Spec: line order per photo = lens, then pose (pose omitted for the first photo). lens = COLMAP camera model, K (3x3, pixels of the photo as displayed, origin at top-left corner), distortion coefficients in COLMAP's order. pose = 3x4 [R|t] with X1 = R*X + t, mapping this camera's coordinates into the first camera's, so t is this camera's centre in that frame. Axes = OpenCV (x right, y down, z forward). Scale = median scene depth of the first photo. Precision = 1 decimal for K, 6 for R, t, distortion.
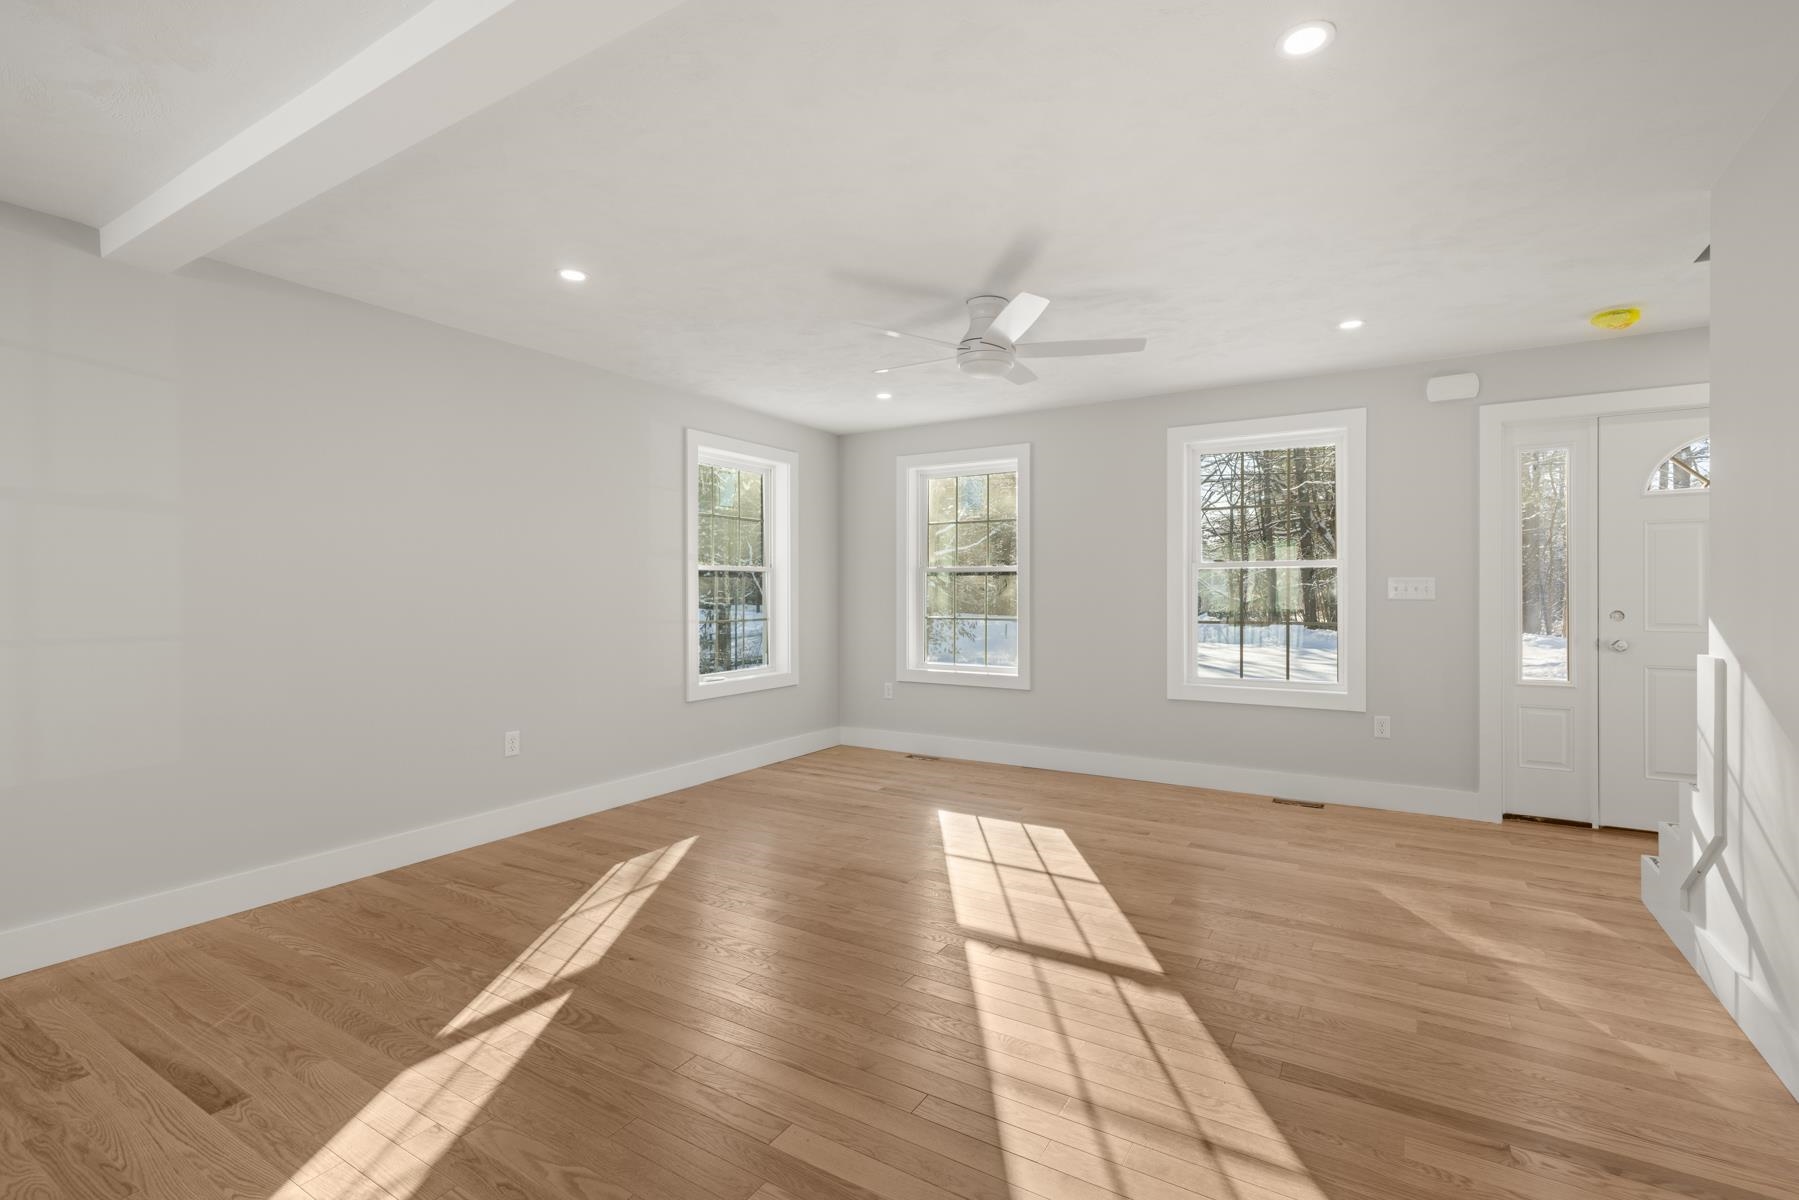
lens RADIAL K [[819.2, 0, 907.2], [0, 819.2, 598.6], [0, 0, 1]] dist [0.012175, -0.001319]
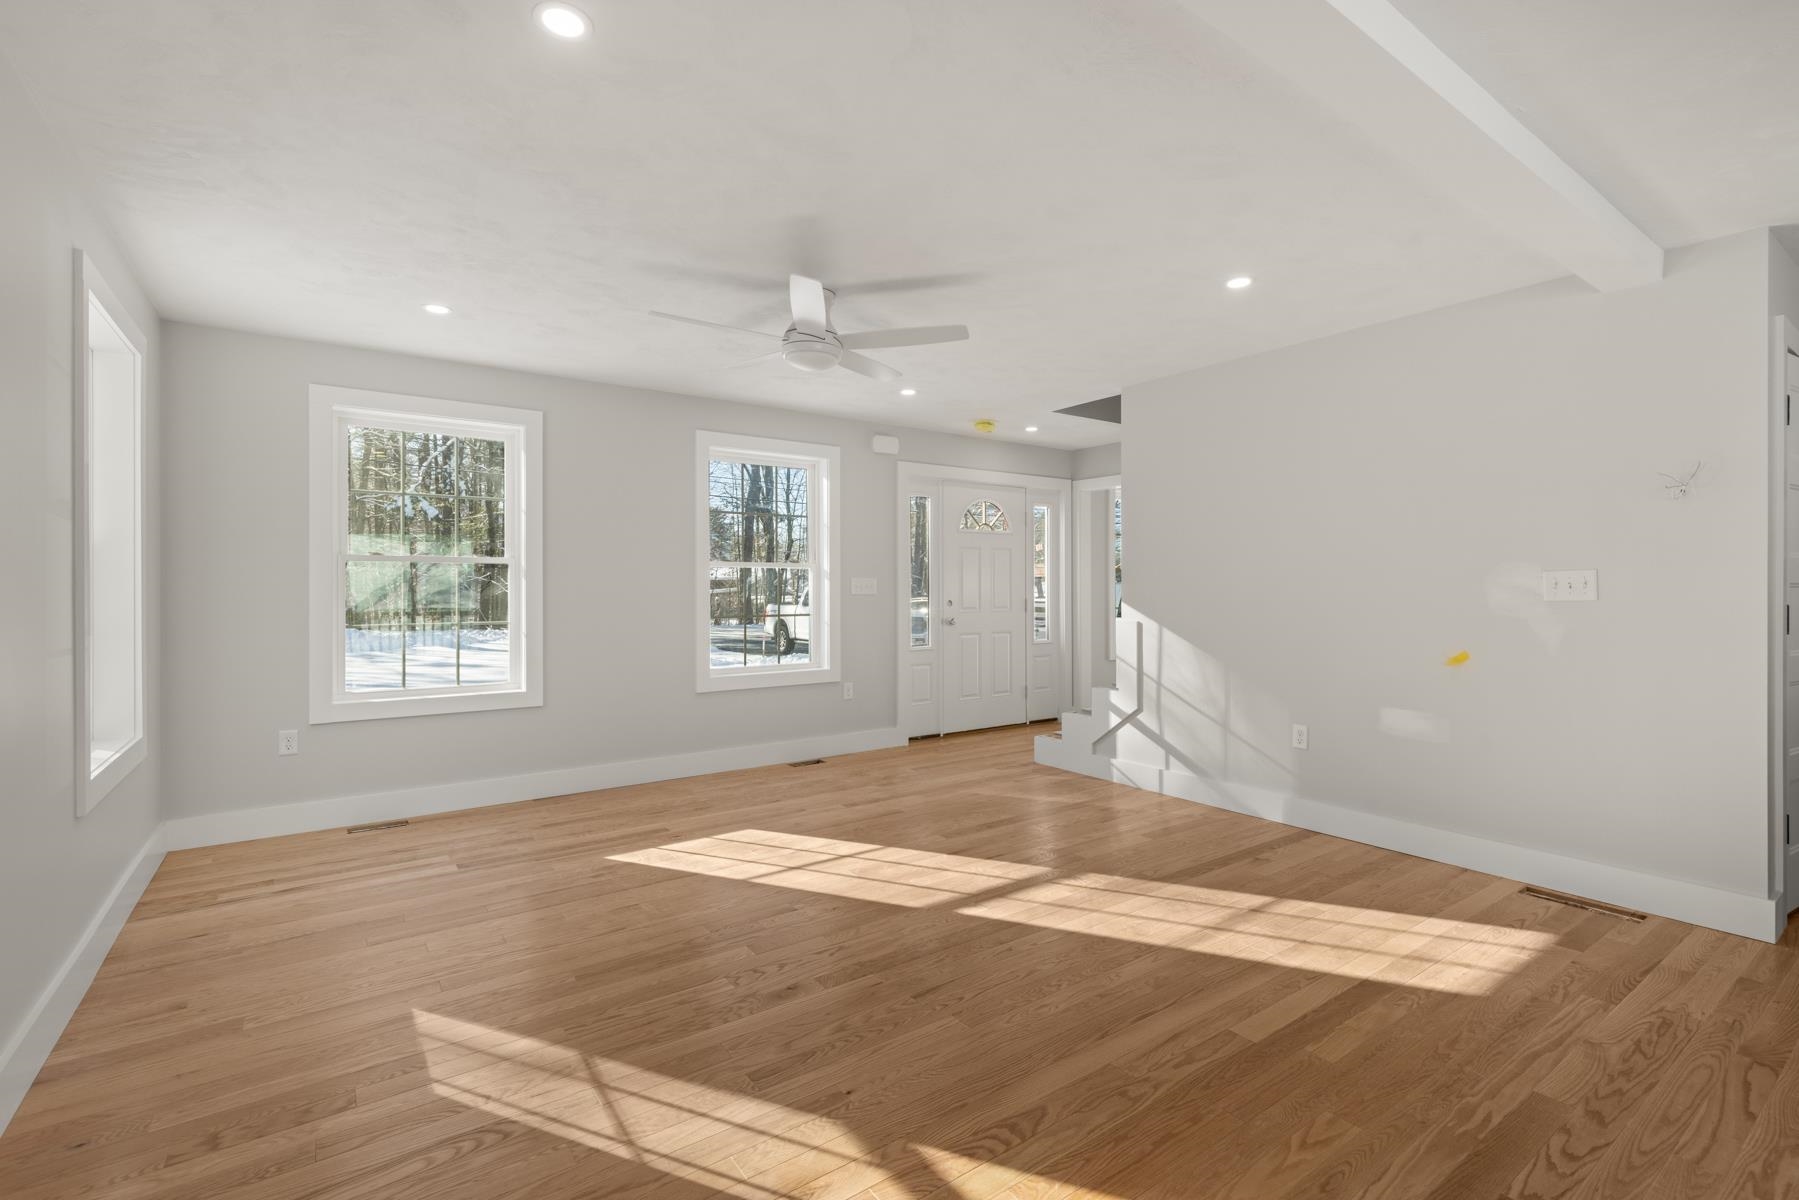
lens RADIAL K [[819.2, 0, 913.9], [0, 819.2, 591.0], [0, 0, 1]] dist [0.012175, -0.001319]
pose [[0.377827, -0.001824, 0.925874, -0.645530], [0.008259, 0.999965, -0.001401, -0.002253], [-0.925839, 0.008176, 0.377829, 0.437133]]
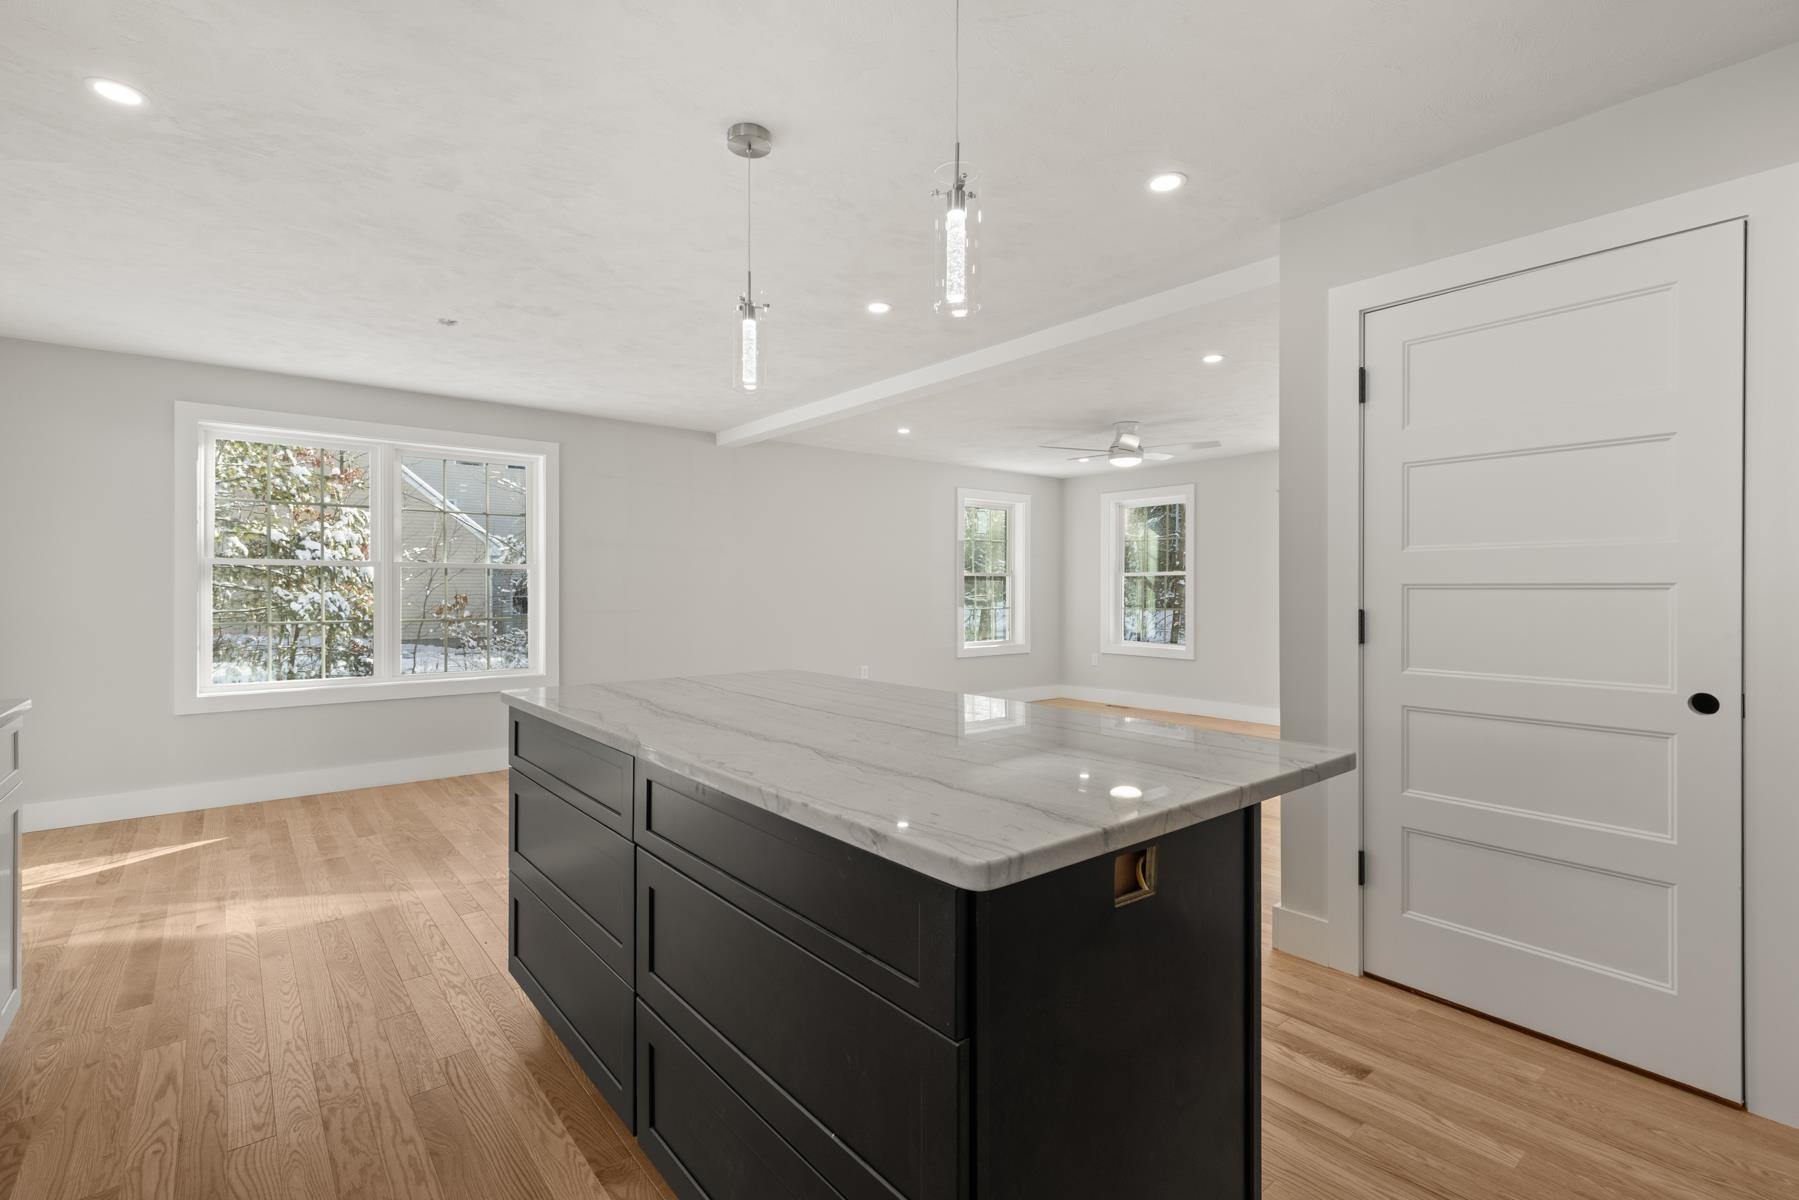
lens RADIAL K [[819.2, 0, 897.1], [0, 819.2, 594.3], [0, 0, 1]] dist [0.012175, -0.001319]
pose [[0.946038, 0.001644, -0.324053, 0.166387], [-0.002817, 0.999991, -0.003150, 0.007190], [0.324045, 0.003893, 0.946034, -0.661375]]
